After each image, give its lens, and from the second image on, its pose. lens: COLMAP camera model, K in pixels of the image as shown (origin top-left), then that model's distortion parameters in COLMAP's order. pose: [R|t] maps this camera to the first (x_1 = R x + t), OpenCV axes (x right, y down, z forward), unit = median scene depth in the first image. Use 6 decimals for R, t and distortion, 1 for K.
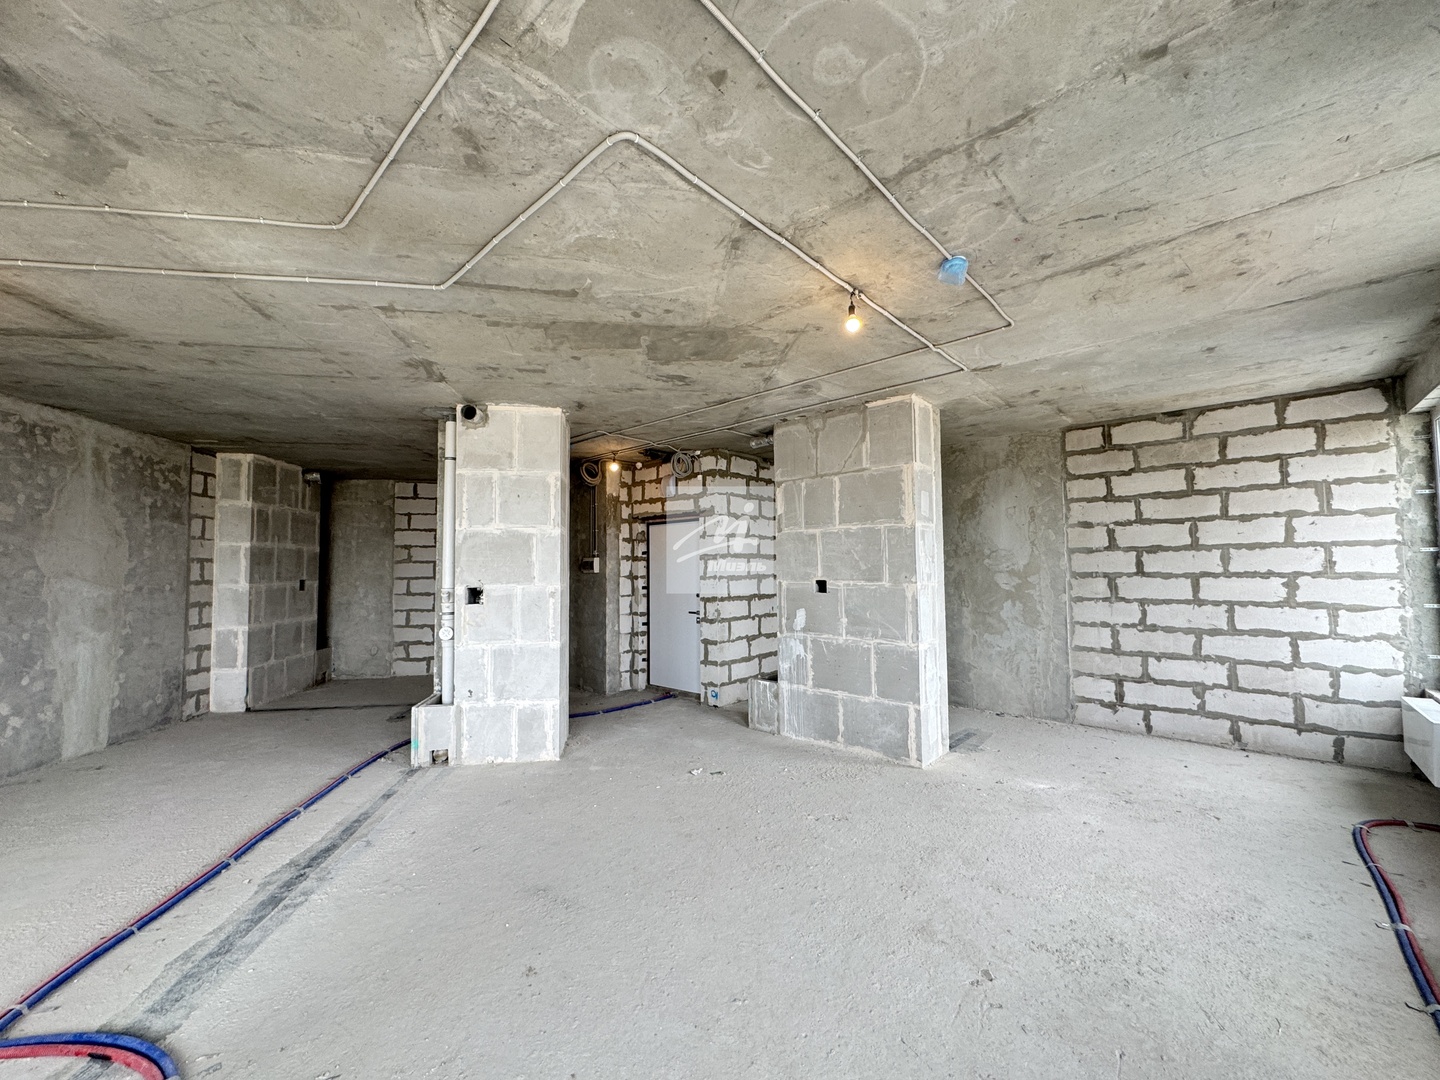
lens RADIAL K [[574.0, 0, 718.8], [0, 574.0, 540.3], [0, 0, 1]] dist [-0.001673, 0.000009]
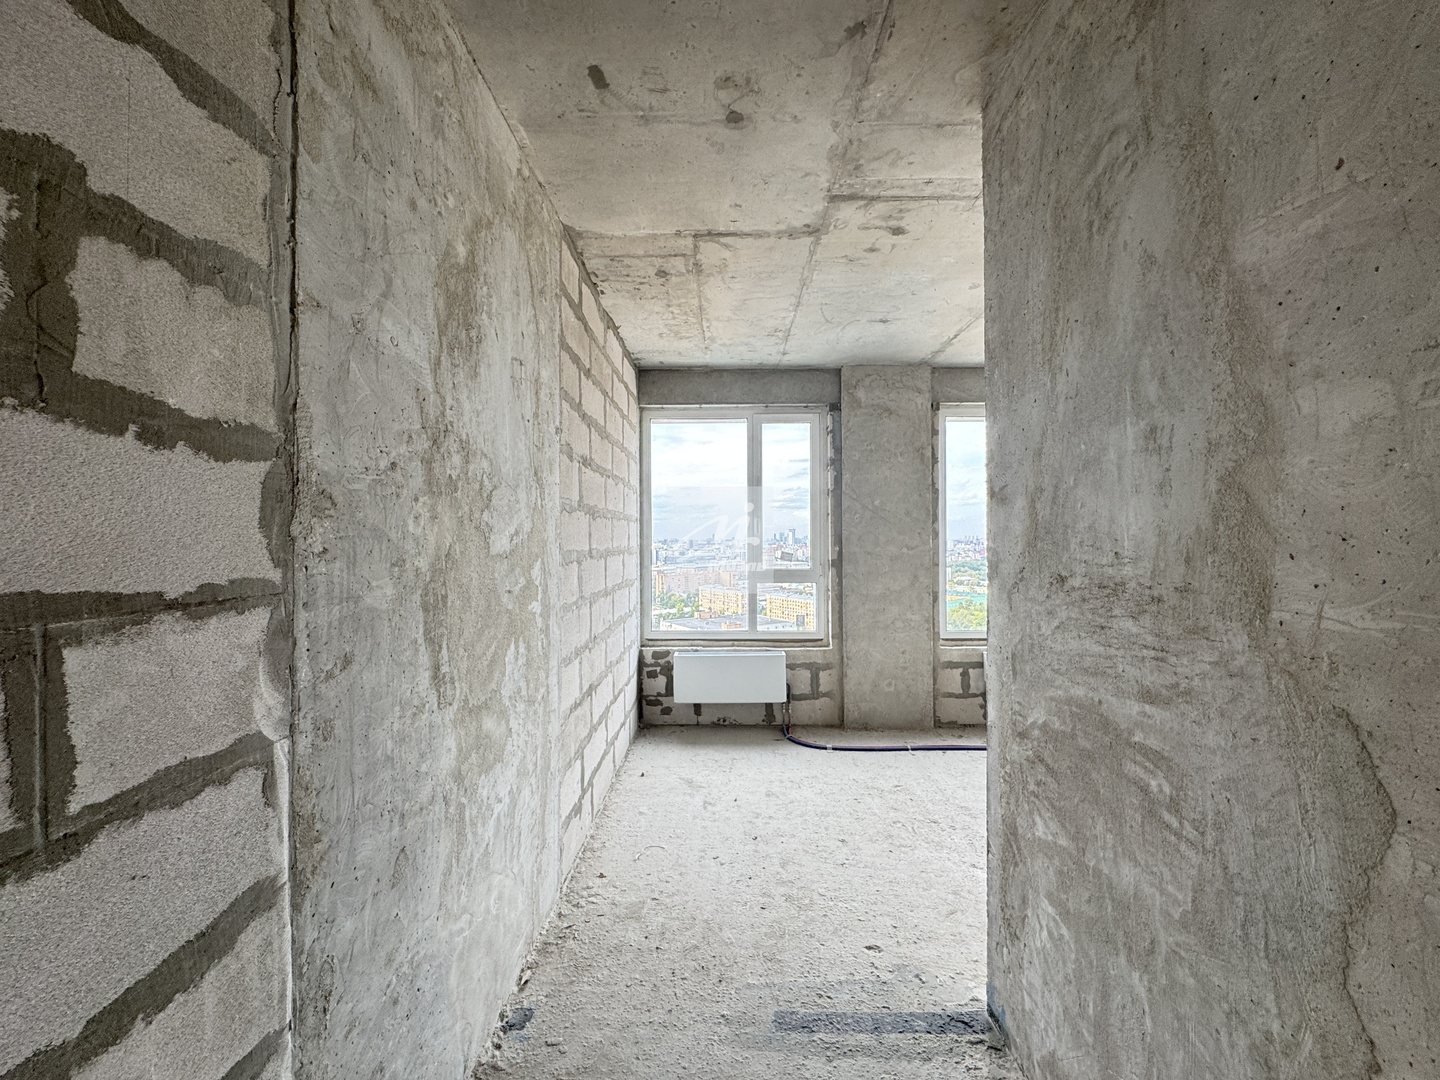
lens RADIAL K [[574.0, 0, 718.8], [0, 574.0, 540.3], [0, 0, 1]] dist [-0.001673, 0.000009]
pose [[-0.662653, 0.011179, 0.748843, 0.231606], [-0.025319, 0.998983, -0.037318, 0.070762], [-0.748498, -0.043689, -0.661696, 1.419728]]
